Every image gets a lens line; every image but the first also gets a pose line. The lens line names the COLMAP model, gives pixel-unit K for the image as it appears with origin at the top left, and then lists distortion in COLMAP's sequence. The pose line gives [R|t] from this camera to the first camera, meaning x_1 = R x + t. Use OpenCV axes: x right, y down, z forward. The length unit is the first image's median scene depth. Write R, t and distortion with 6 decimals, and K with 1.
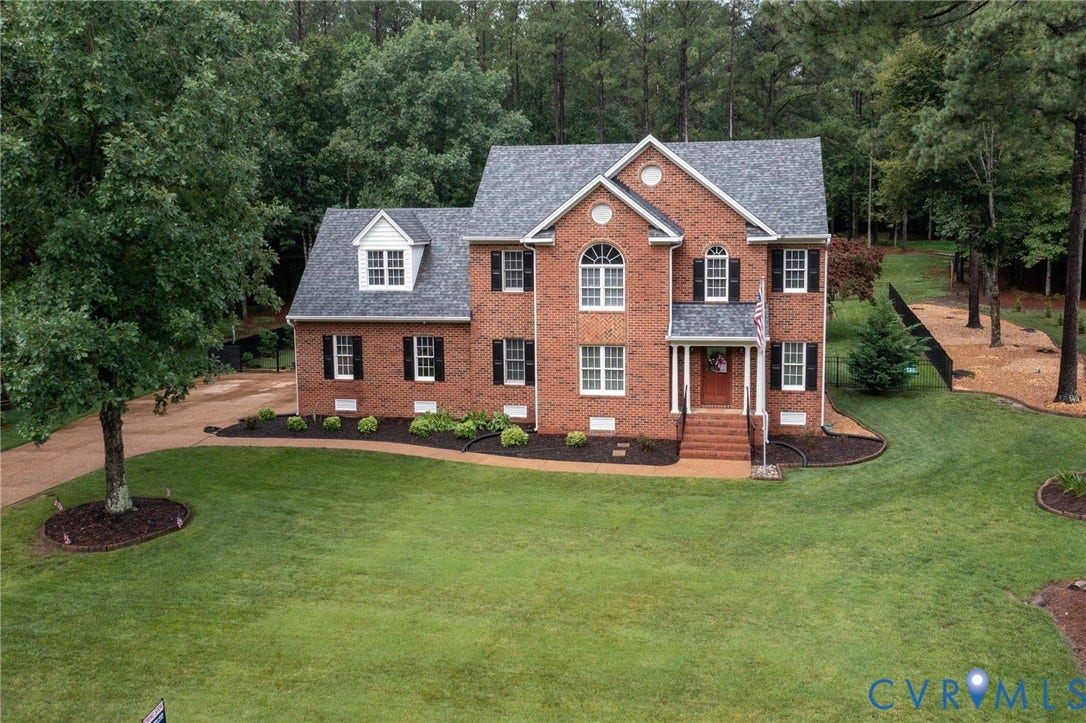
lens RADIAL K [[969.7, 0, 555.8], [0, 969.7, 321.5], [0, 0, 1]] dist [-0.007440, 0.009731]
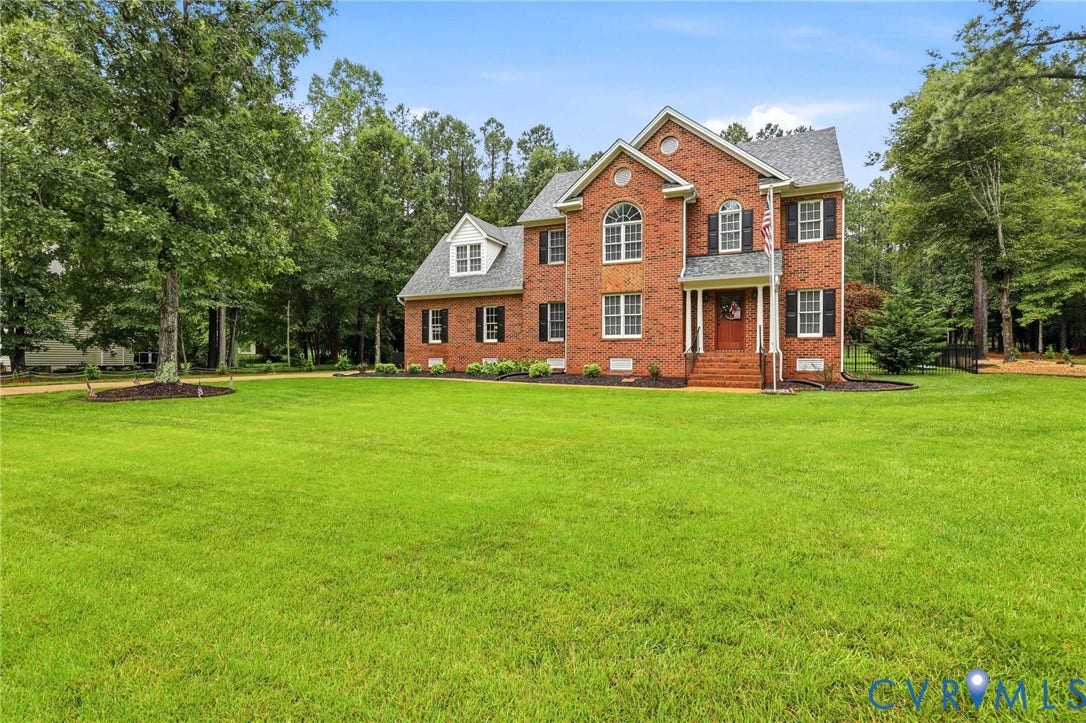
lens RADIAL K [[513.8, 0, 539.7], [0, 513.8, 361.5], [0, 0, 1]] dist [0.003306, -0.000657]
pose [[0.966710, 0.015384, -0.255413, 0.108629], [-0.043455, 0.993561, -0.104630, 0.168634], [0.252159, 0.112245, 0.961154, 0.408974]]
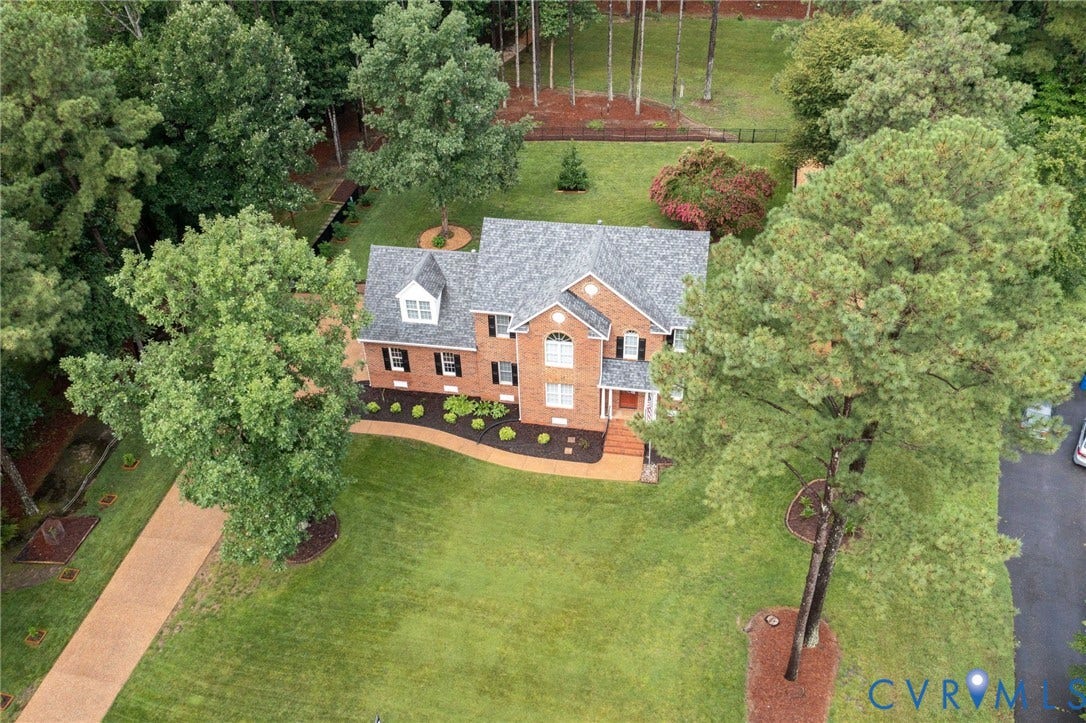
lens RADIAL K [[861.1, 0, 541.7], [0, 861.1, 362.1], [0, 0, 1]] dist [-0.008233, 0.009850]
pose [[0.999922, -0.012517, 0.000142, 0.018434], [0.010691, 0.859846, 0.510442, -0.743206], [-0.006511, -0.510400, 0.859912, -0.228352]]
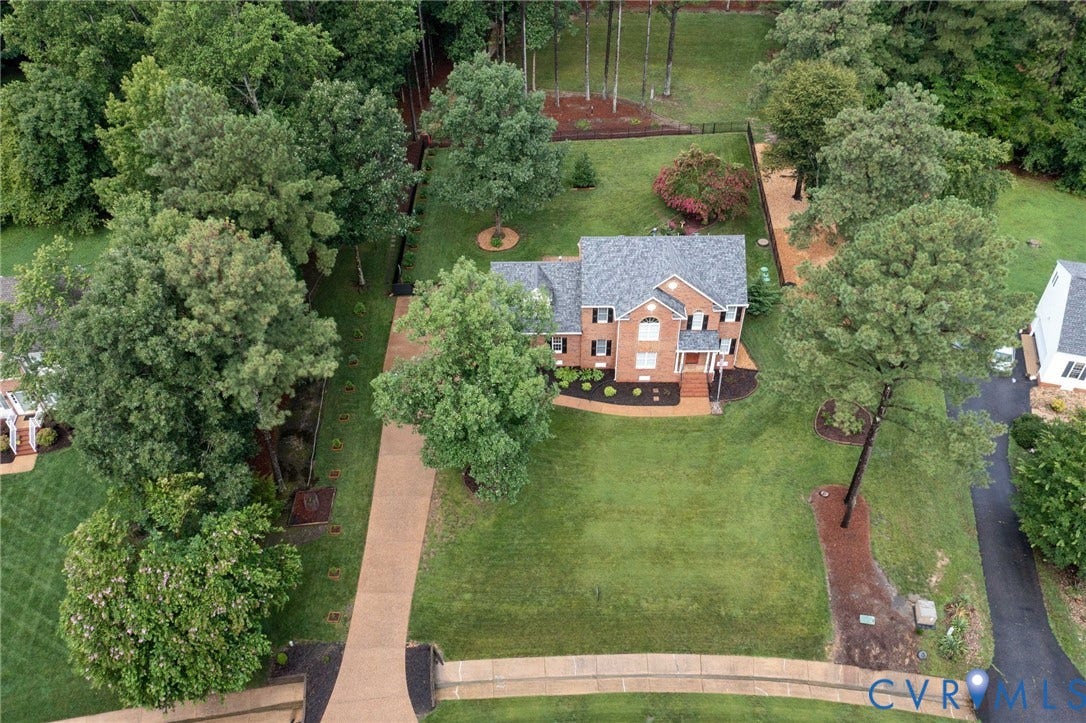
lens RADIAL K [[861.1, 0, 542.7], [0, 861.1, 361.0], [0, 0, 1]] dist [-0.008233, 0.009850]
pose [[0.982987, -0.120582, 0.138553, -0.474698], [0.018714, 0.816156, 0.577528, -1.127504], [-0.182720, -0.565110, 0.804528, -0.596149]]
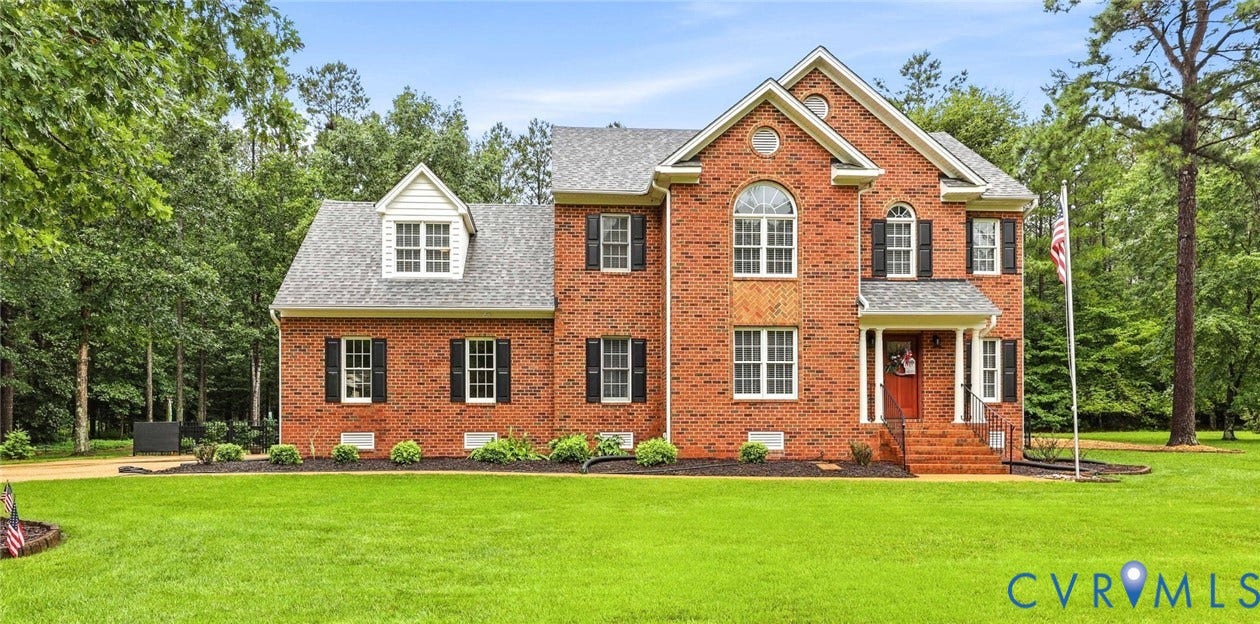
lens RADIAL K [[696.2, 0, 589.1], [0, 696.2, 432.8], [0, 0, 1]] dist [0.002411, -0.000684]
pose [[0.973847, 0.010898, 0.226944, -0.188922], [0.016458, 0.992841, -0.118302, 0.156813], [-0.226609, 0.118943, 0.966696, 0.547292]]
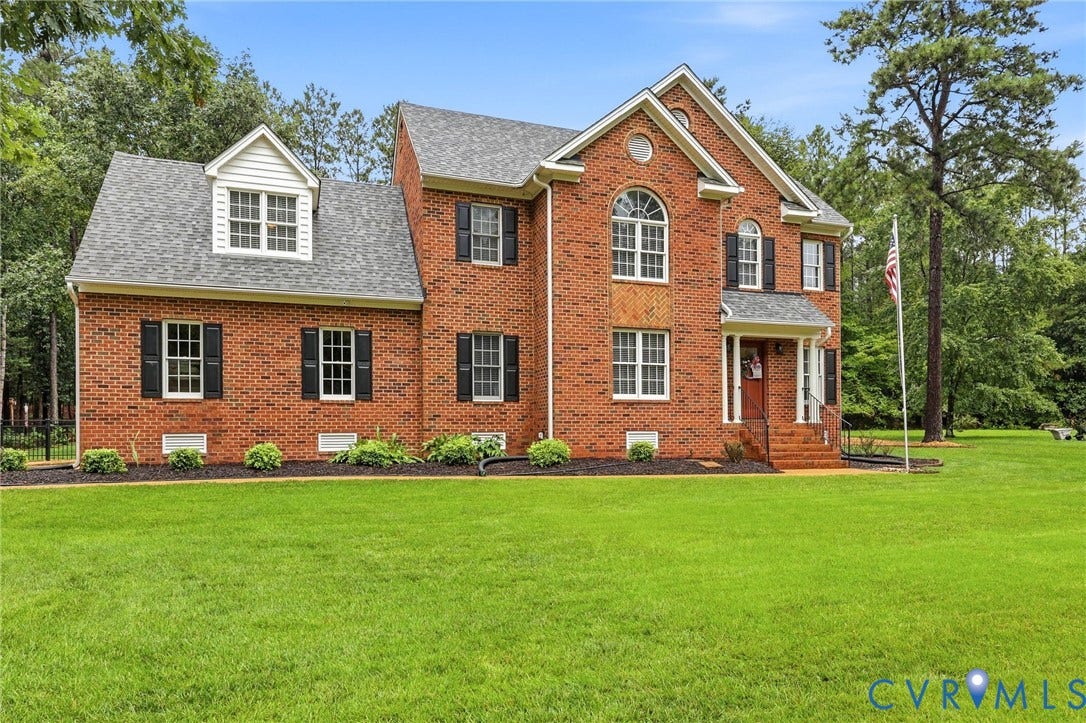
lens RADIAL K [[726.0, 0, 583.9], [0, 726.0, 430.0], [0, 0, 1]] dist [0.000935, -0.000884]
pose [[0.851688, 0.009460, 0.523964, -0.268234], [0.056755, 0.992291, -0.110168, 0.154395], [-0.520967, 0.123566, 0.844586, 0.572749]]
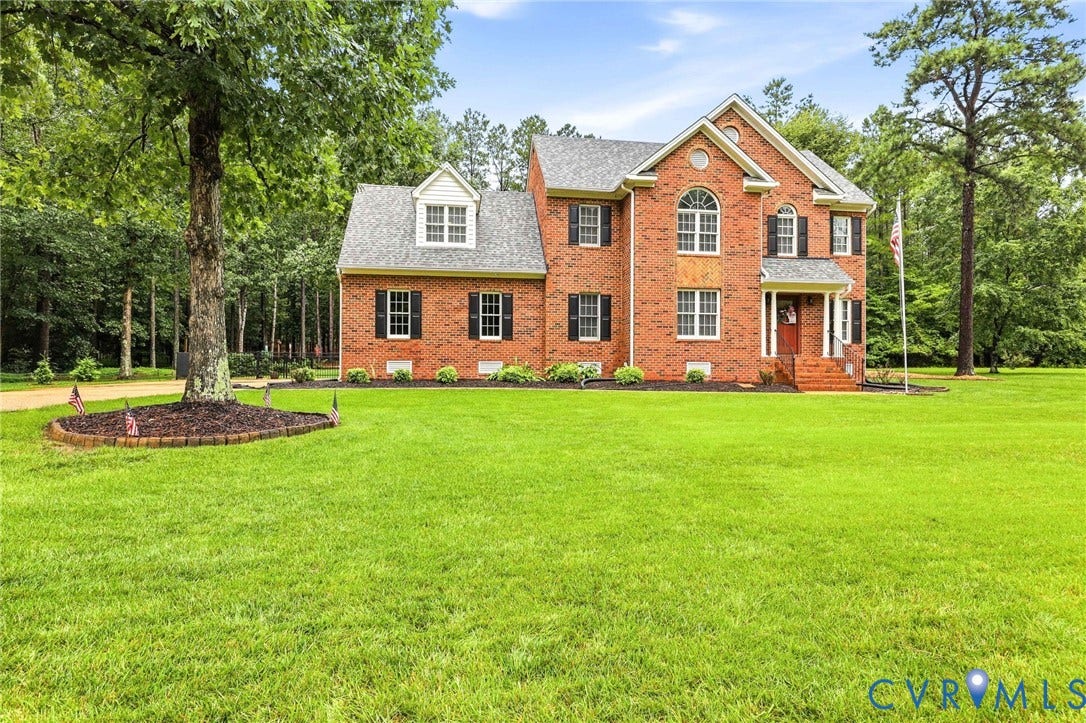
lens RADIAL K [[594.2, 0, 542.5], [0, 594.2, 364.6], [0, 0, 1]] dist [-0.001315, 0.001097]
pose [[0.947561, 0.019616, 0.318974, -0.298068], [0.020491, 0.992331, -0.121899, 0.172573], [-0.318919, 0.122043, 0.939892, 0.480223]]
